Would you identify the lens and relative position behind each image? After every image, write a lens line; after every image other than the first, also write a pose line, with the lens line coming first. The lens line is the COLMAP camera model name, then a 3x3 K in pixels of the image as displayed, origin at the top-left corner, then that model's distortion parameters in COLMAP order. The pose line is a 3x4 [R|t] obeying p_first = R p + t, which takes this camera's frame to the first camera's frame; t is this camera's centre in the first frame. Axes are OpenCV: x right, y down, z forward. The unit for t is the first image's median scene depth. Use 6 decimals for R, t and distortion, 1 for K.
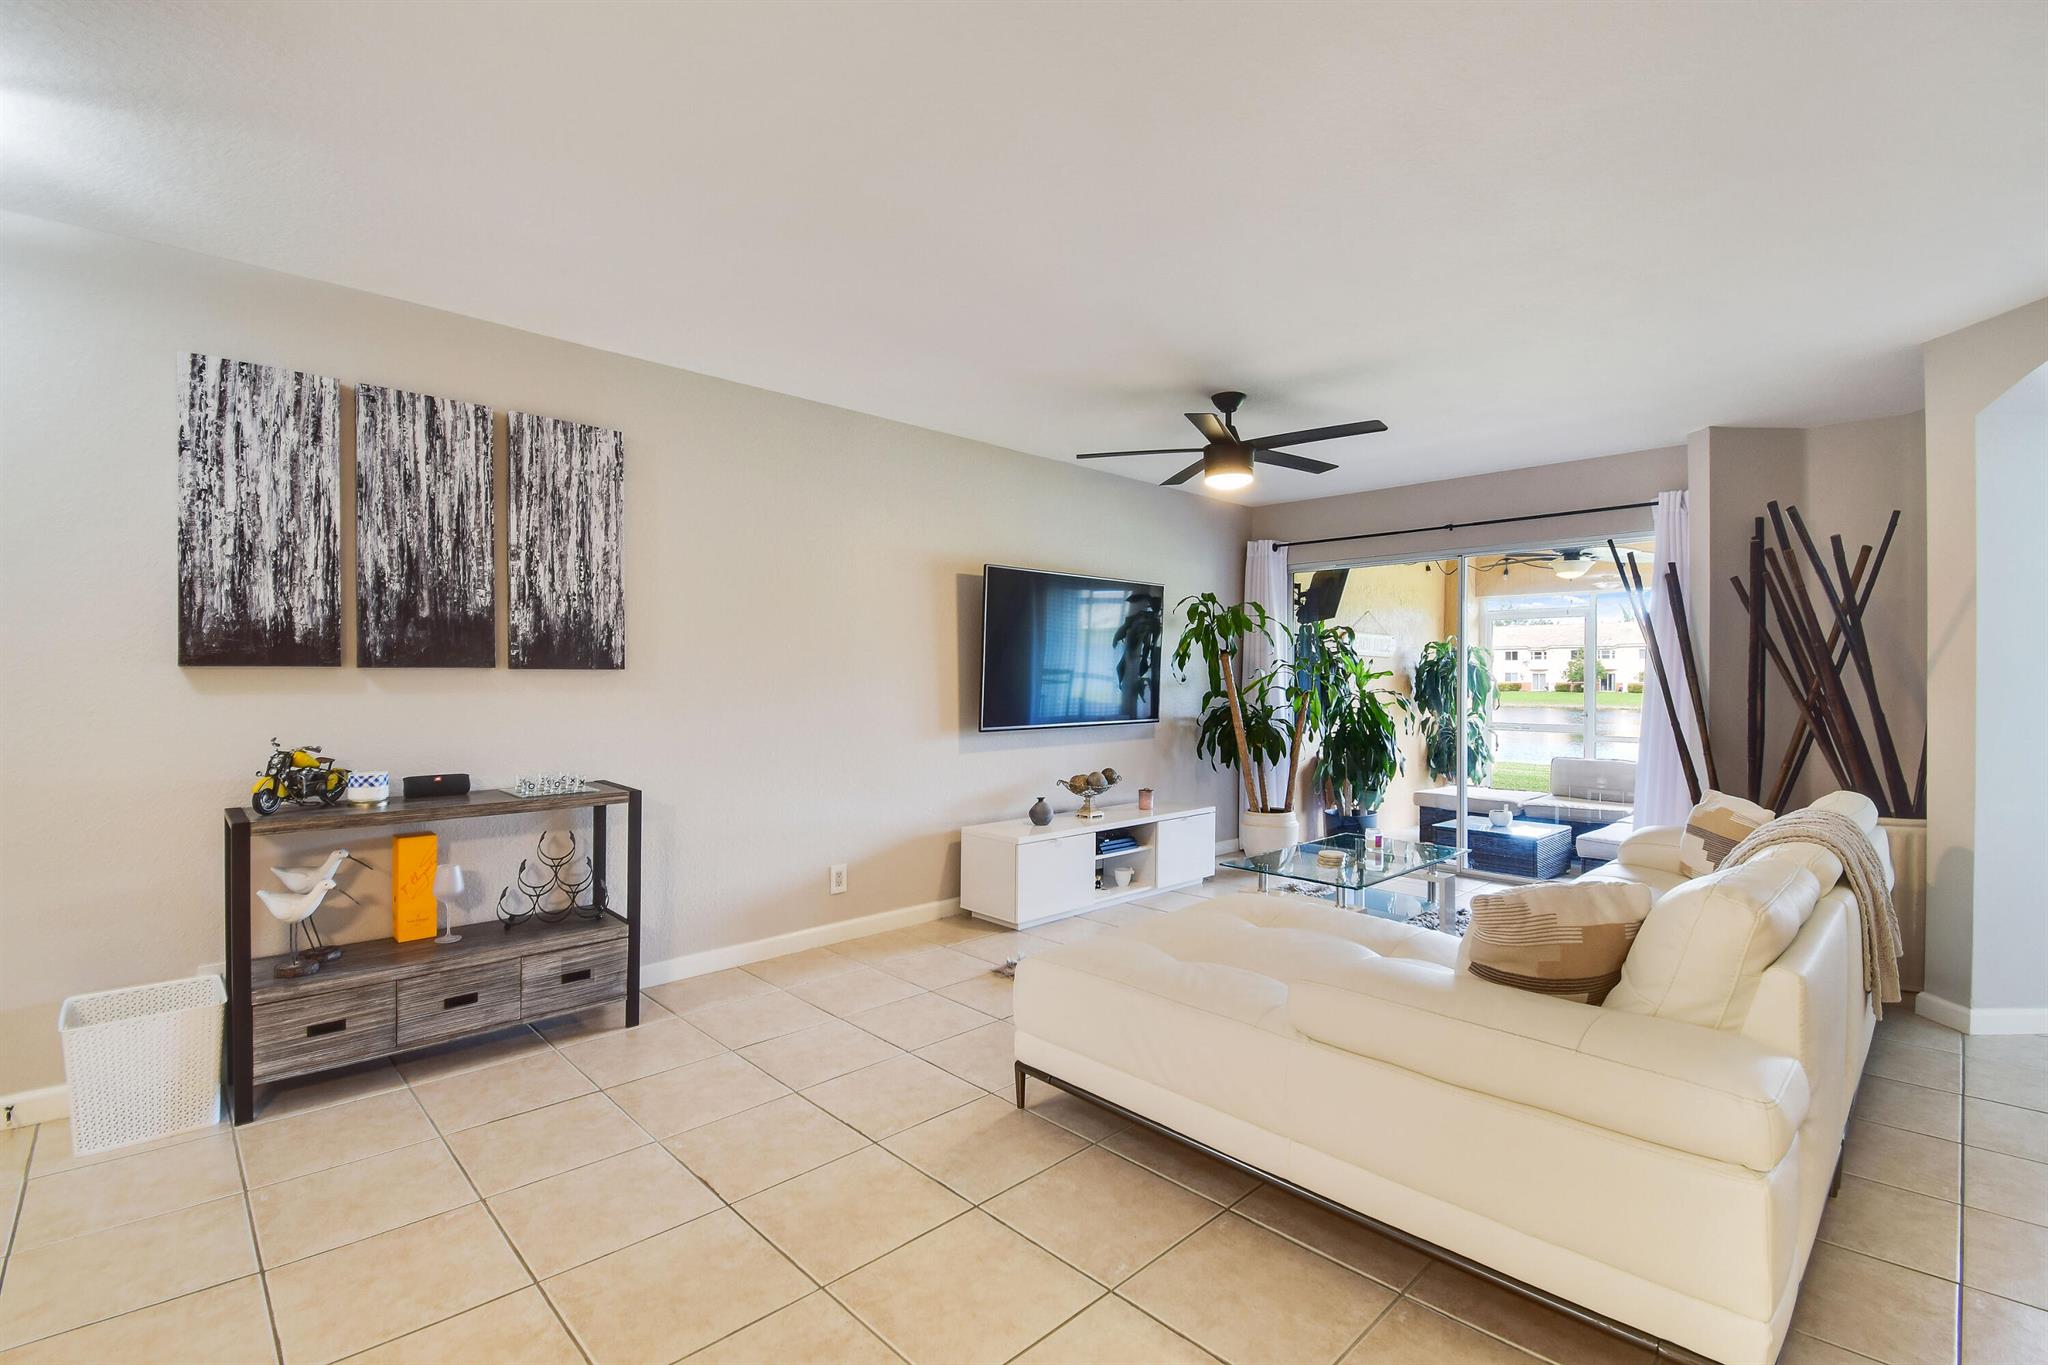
lens RADIAL K [[915.4, 0, 1029.4], [0, 915.4, 666.6], [0, 0, 1]] dist [0.011431, -0.014332]
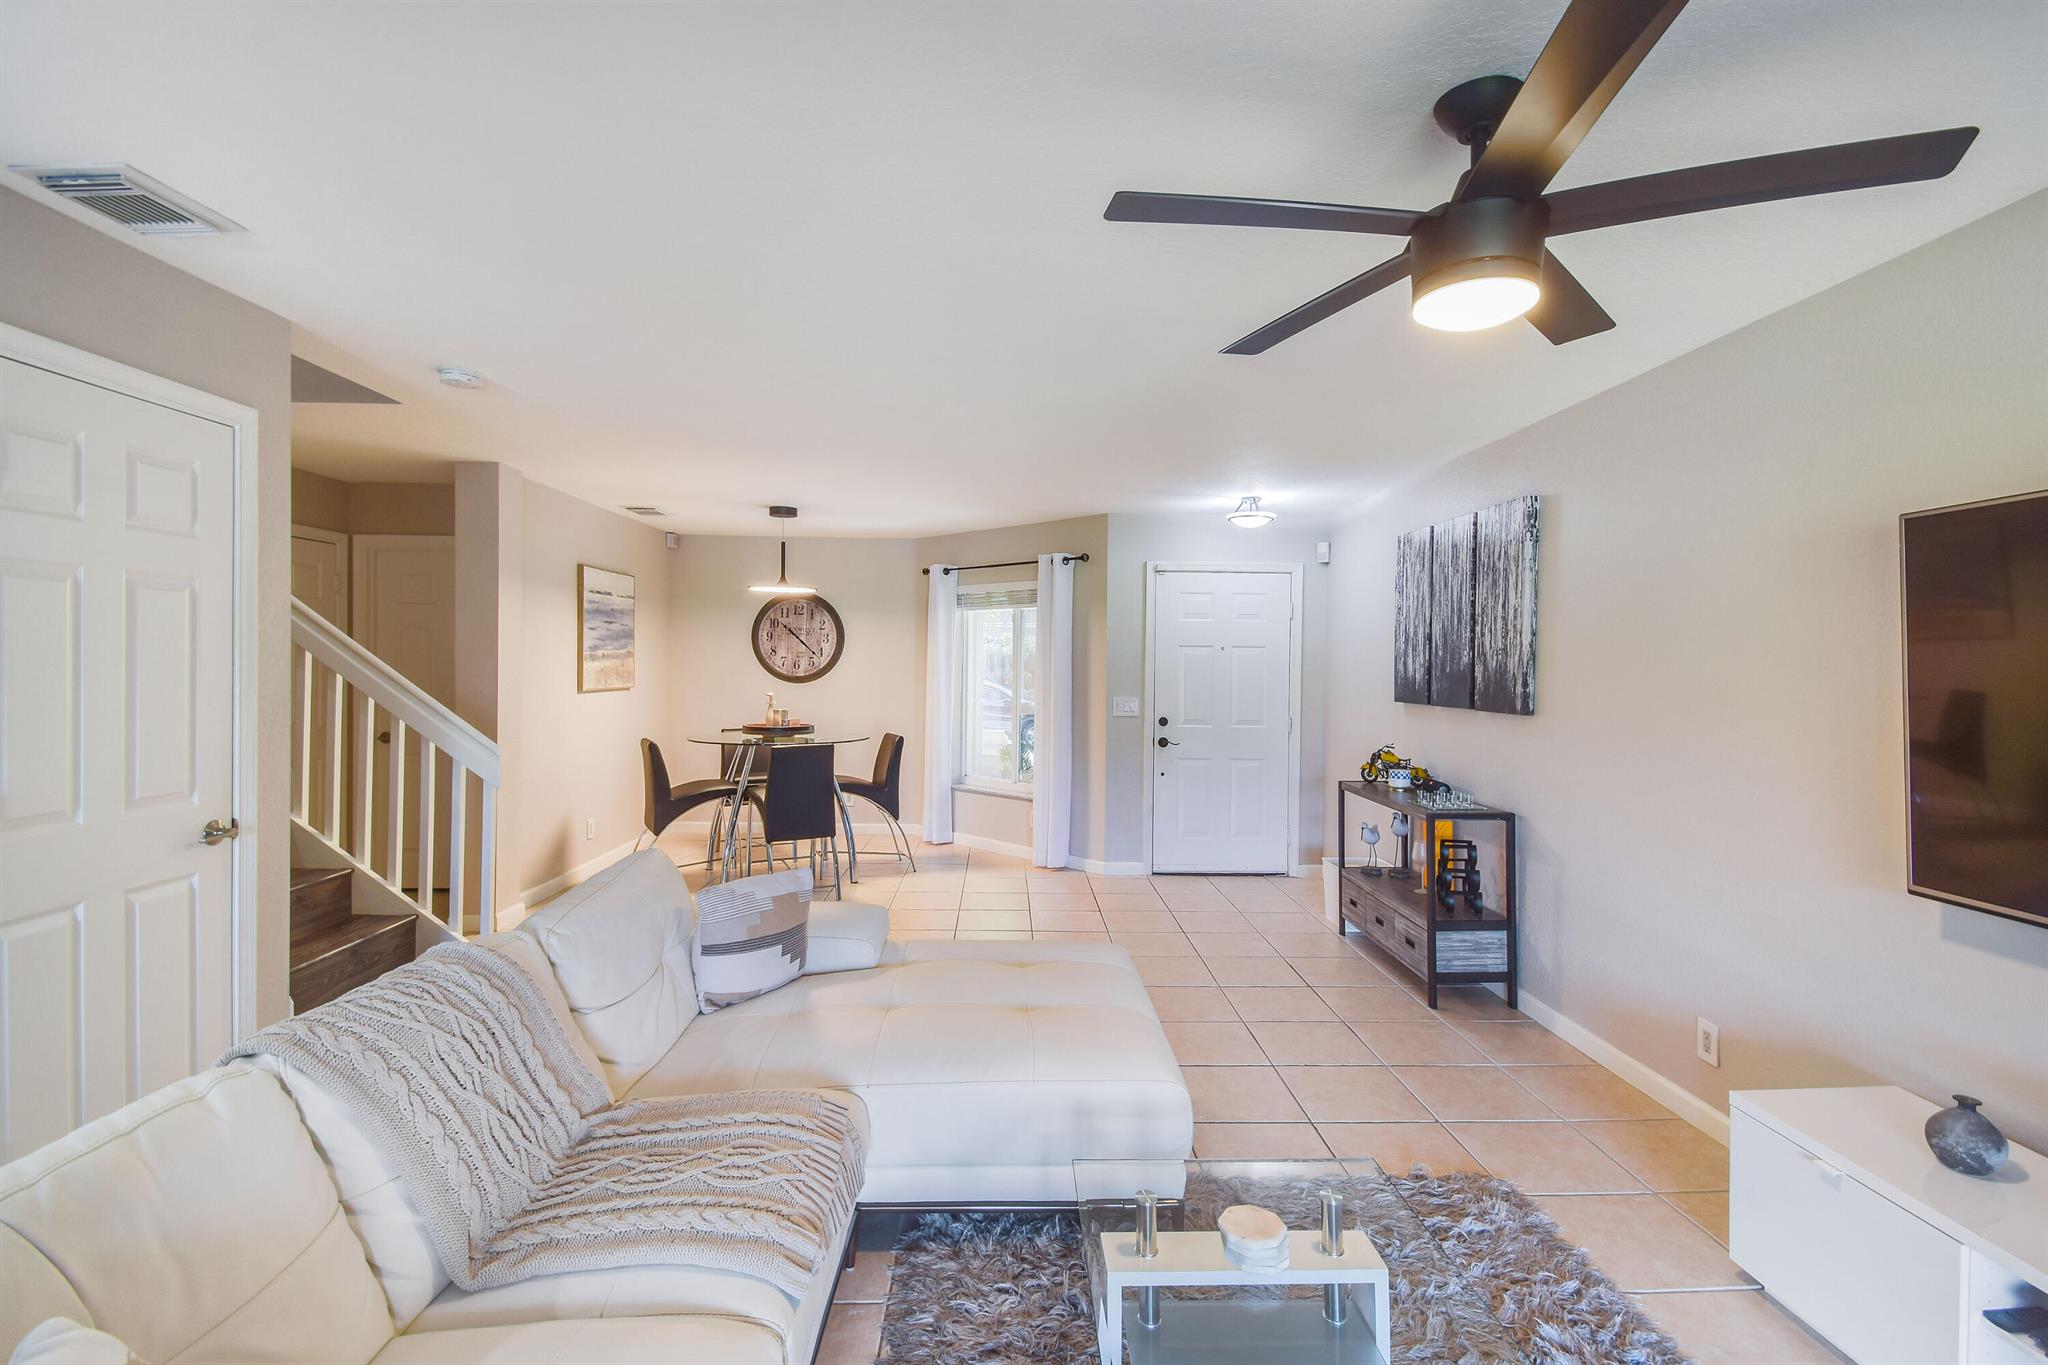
lens RADIAL K [[915.4, 0, 1023.8], [0, 915.4, 677.4], [0, 0, 1]] dist [0.011431, -0.014332]
pose [[-0.676433, -0.007226, -0.736469, 0.757277], [-0.014927, 0.999881, 0.003900, -0.037166], [0.736353, 0.013632, -0.676460, 1.306071]]
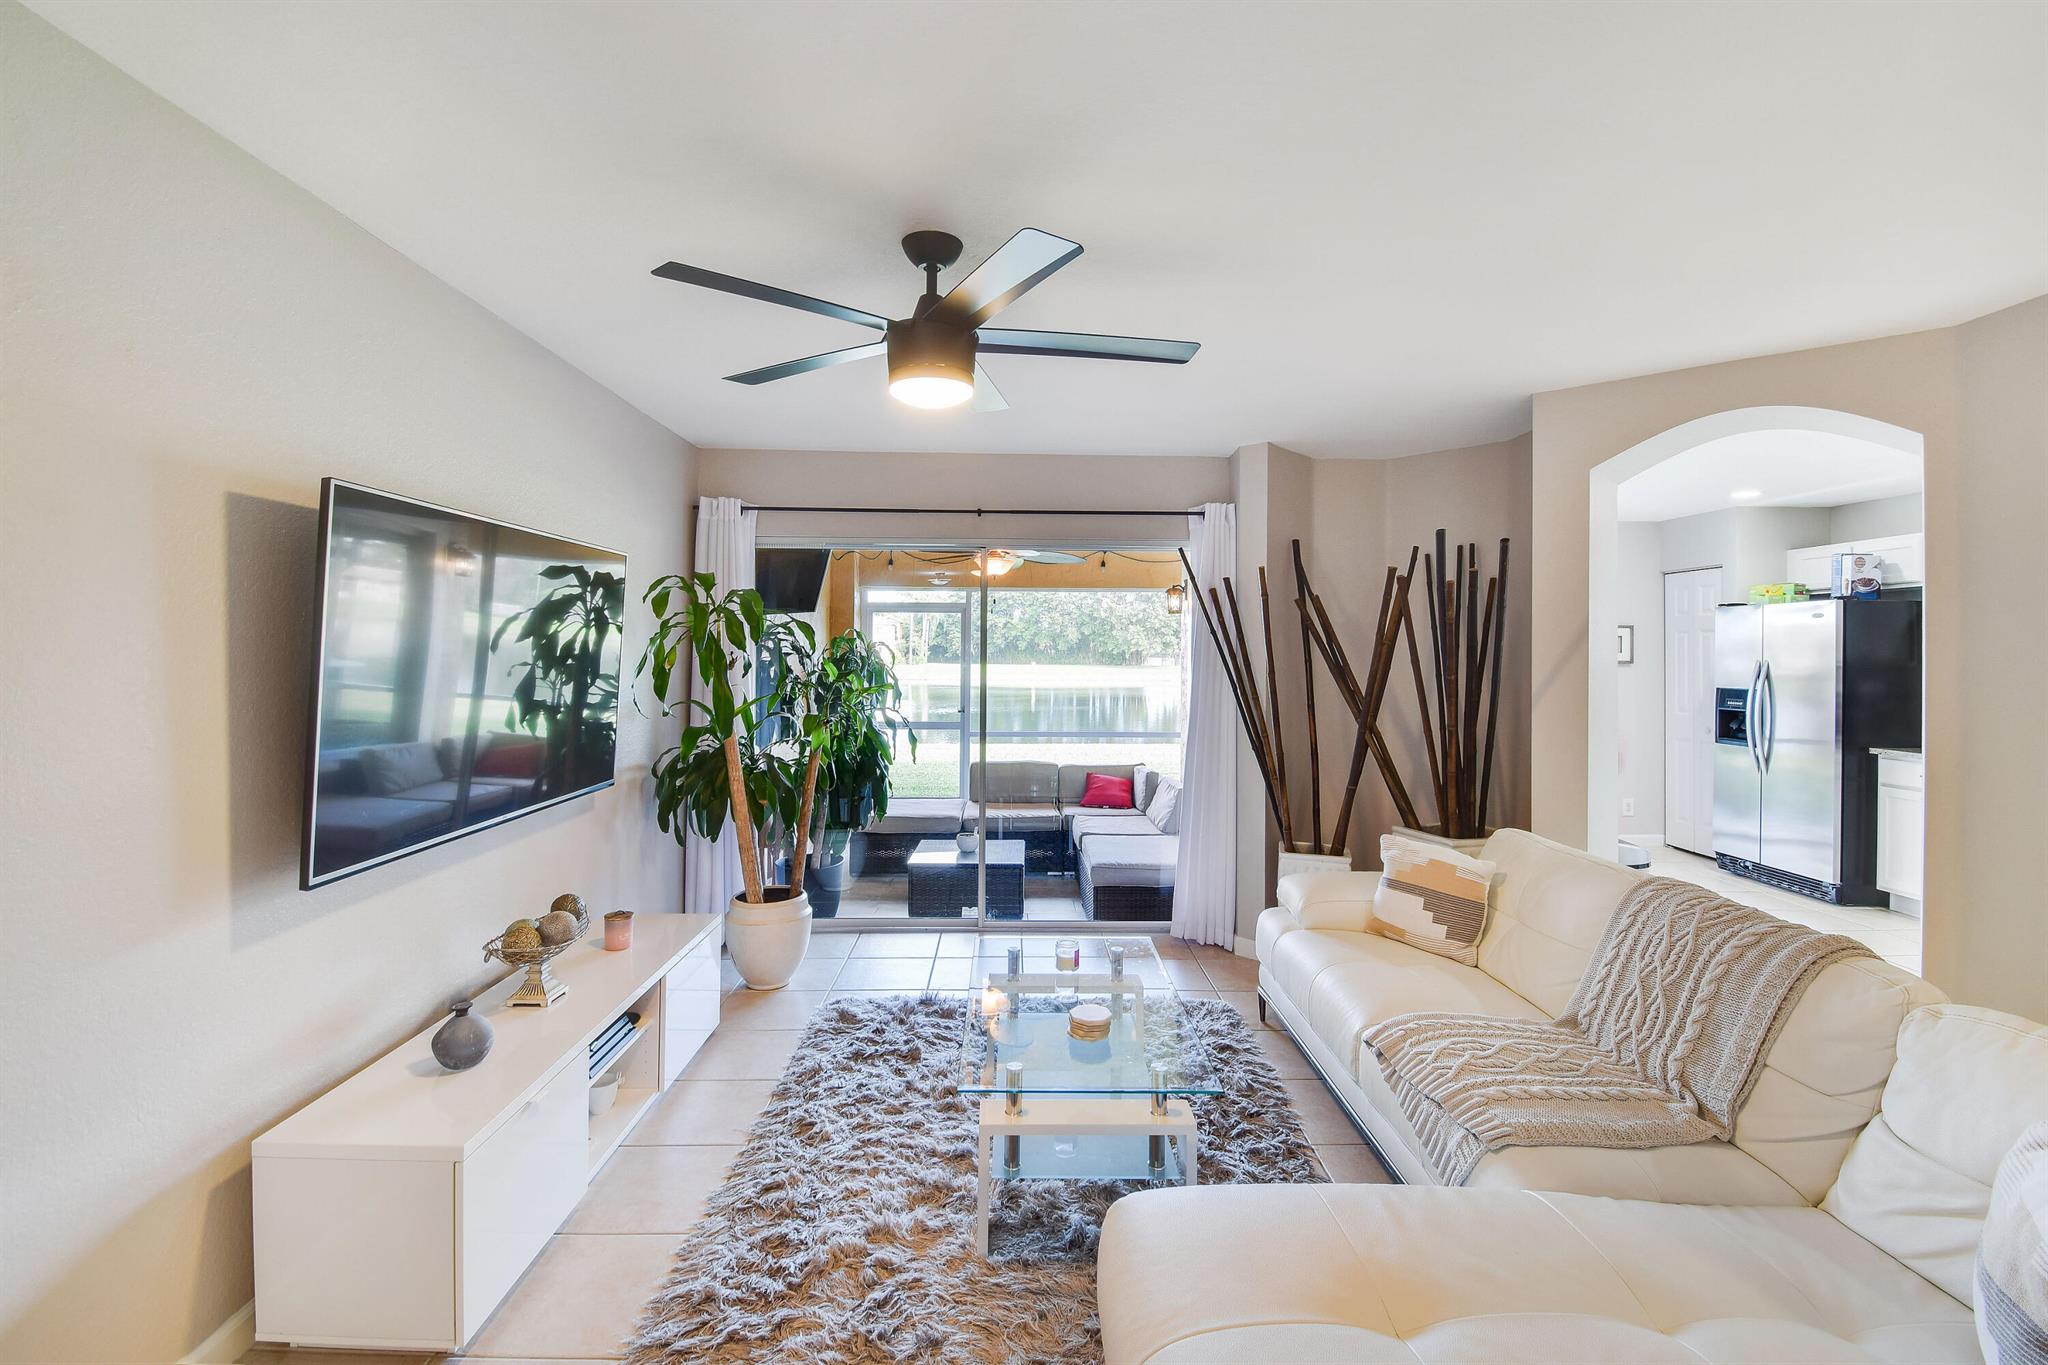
lens RADIAL K [[915.4, 0, 1021.5], [0, 915.4, 656.8], [0, 0, 1]] dist [0.011431, -0.014332]
pose [[0.683128, -0.005747, 0.730276, -0.164458], [-0.010769, 0.999781, 0.017942, -0.052142], [-0.730219, -0.020121, 0.682917, 0.584109]]
